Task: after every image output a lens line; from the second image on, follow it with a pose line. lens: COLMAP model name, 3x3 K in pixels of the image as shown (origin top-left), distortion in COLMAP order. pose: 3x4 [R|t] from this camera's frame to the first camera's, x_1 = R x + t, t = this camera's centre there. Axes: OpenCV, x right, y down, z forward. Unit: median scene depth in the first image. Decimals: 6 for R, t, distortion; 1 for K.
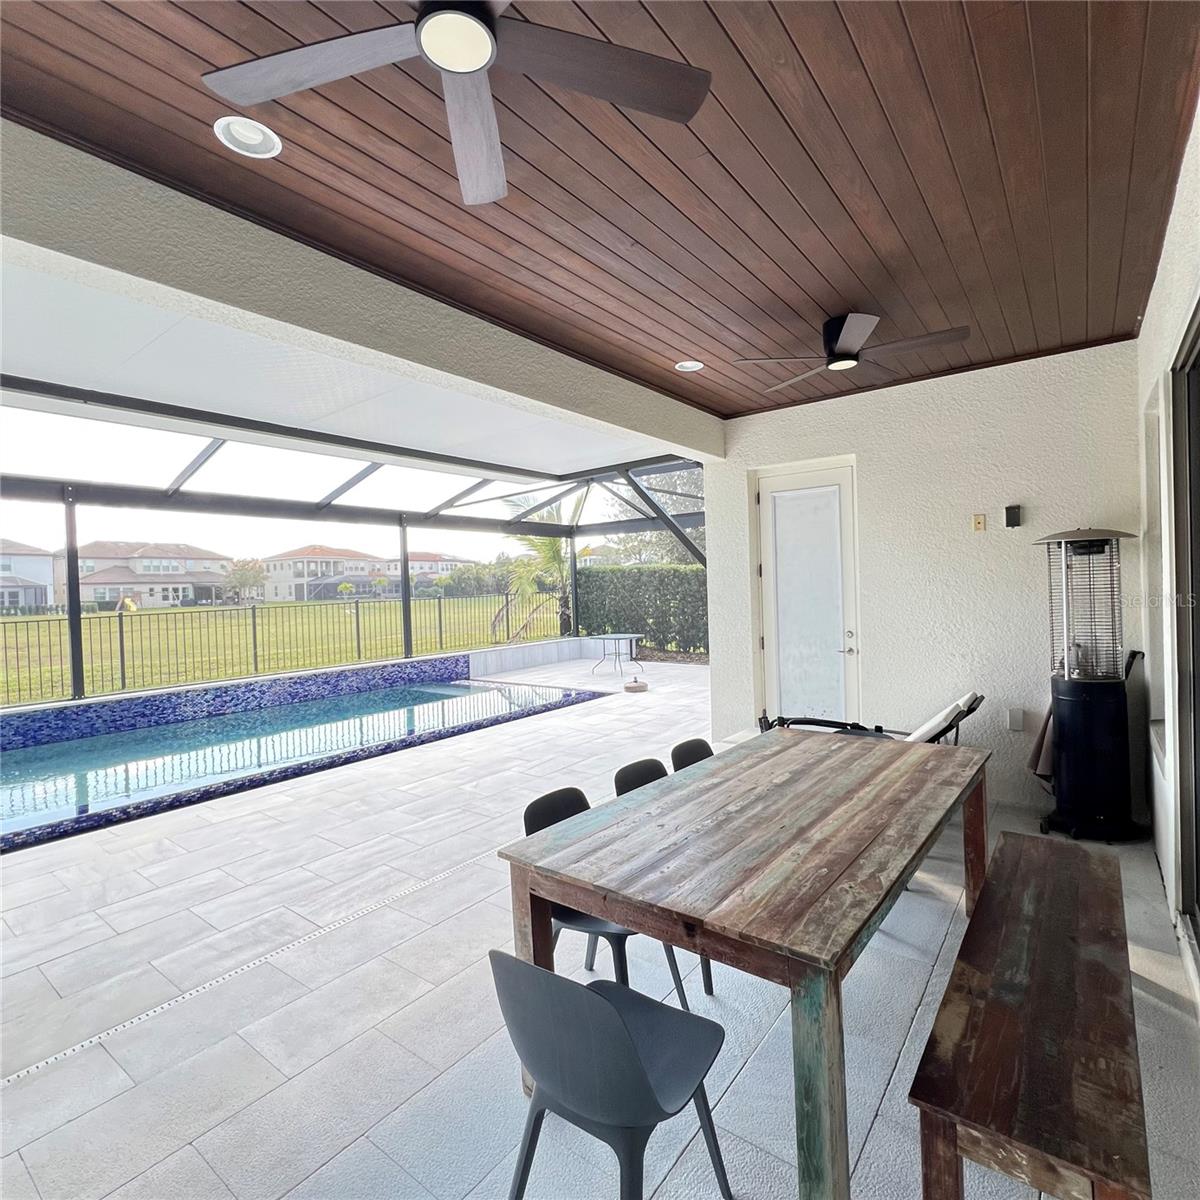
lens RADIAL K [[639.5, 0, 599.0], [0, 639.5, 597.9], [0, 0, 1]] dist [-0.003972, 0.000490]
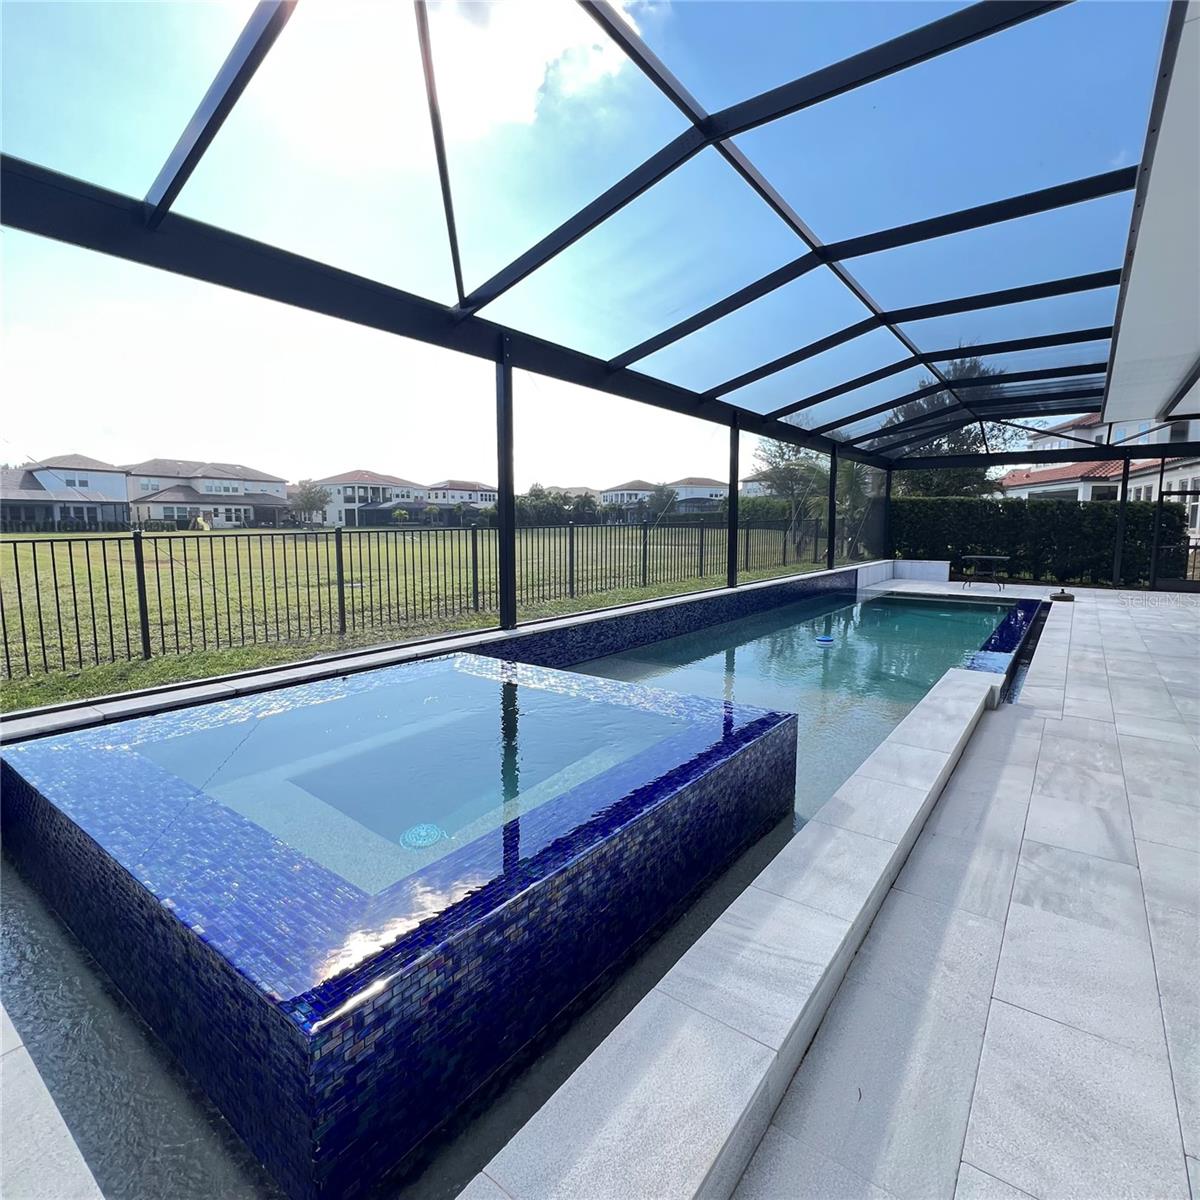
lens RADIAL K [[639.5, 0, 600.7], [0, 639.5, 600.8], [0, 0, 1]] dist [-0.003972, 0.000490]
pose [[0.999318, 0.030074, 0.021421, -0.103693], [-0.032140, 0.994088, 0.103715, 0.005196], [-0.018175, -0.104333, 0.994376, -0.028677]]
